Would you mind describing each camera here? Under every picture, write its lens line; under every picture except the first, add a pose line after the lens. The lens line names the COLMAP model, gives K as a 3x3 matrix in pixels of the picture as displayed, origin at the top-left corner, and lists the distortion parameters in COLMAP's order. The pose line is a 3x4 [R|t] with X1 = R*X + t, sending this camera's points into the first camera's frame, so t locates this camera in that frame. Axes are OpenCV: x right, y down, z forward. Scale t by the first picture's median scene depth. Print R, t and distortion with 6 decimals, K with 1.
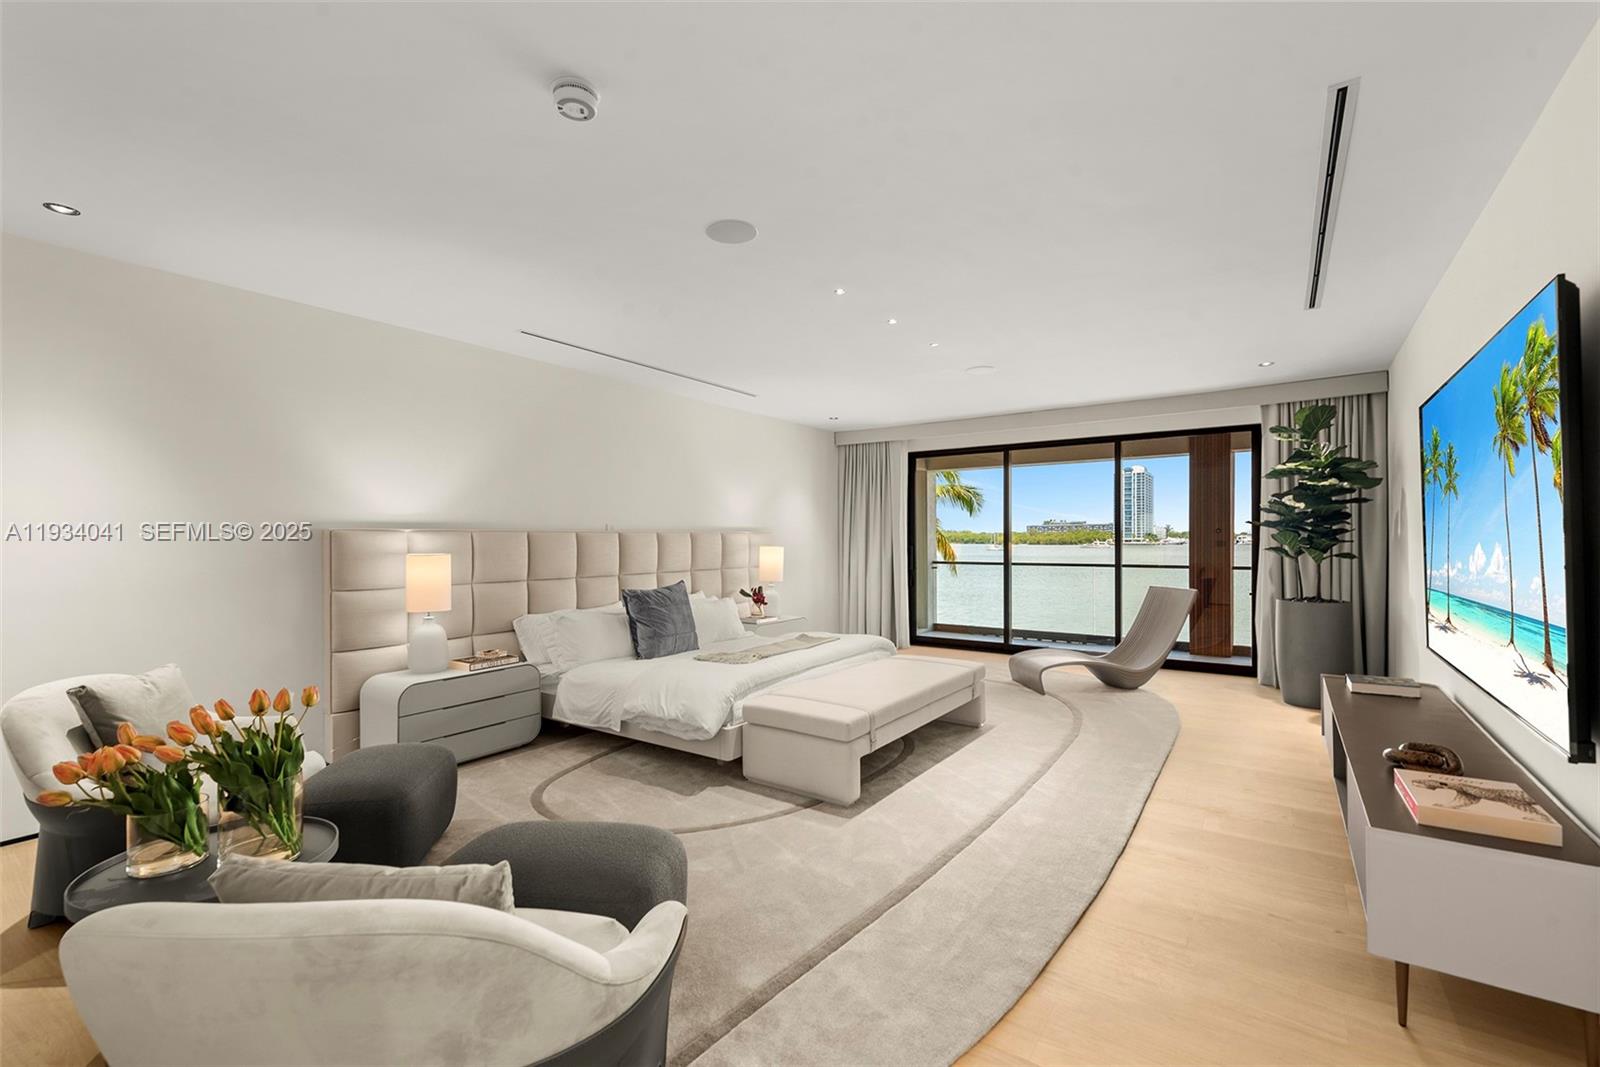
lens RADIAL K [[723.6, 0, 784.7], [0, 723.6, 536.2], [0, 0, 1]] dist [0.000633, 0.000010]
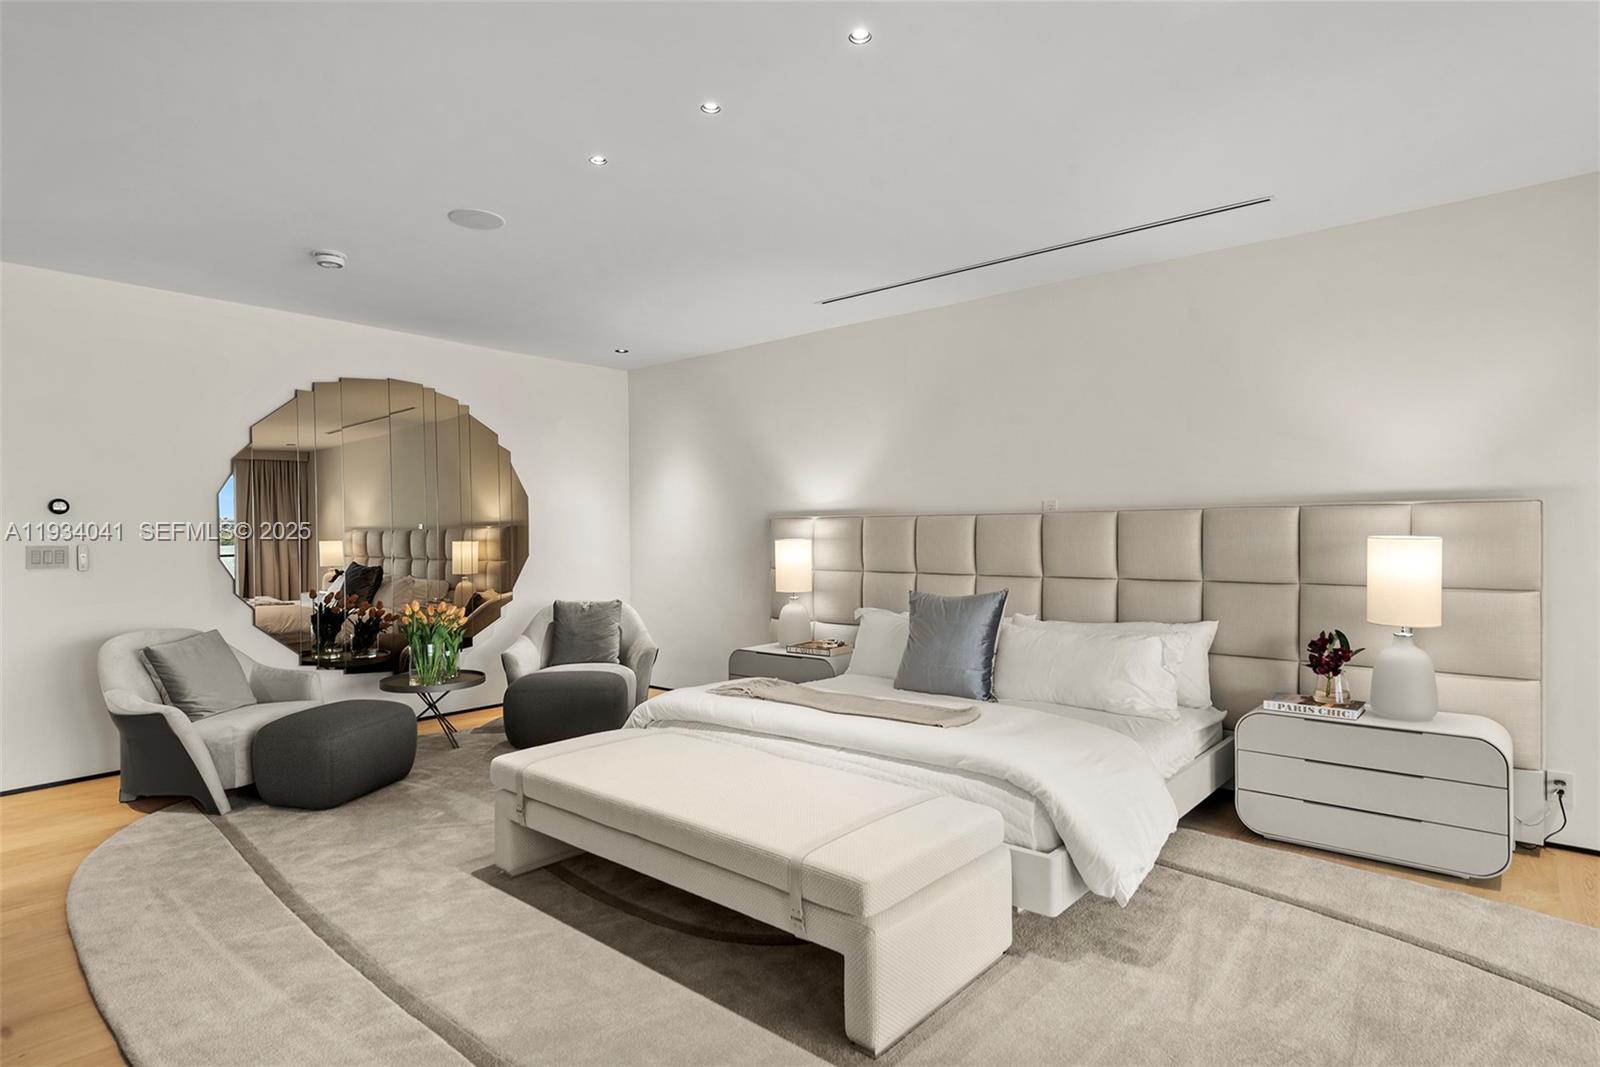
lens RADIAL K [[827.2, 0, 788.8], [0, 827.2, 535.1], [0, 0, 1]] dist [0.079470, 0.000262]
pose [[-0.138902, 0.017201, -0.990157, 0.562197], [0.019488, 0.999703, 0.014633, -0.000380], [0.990114, -0.017264, -0.139196, 0.848632]]
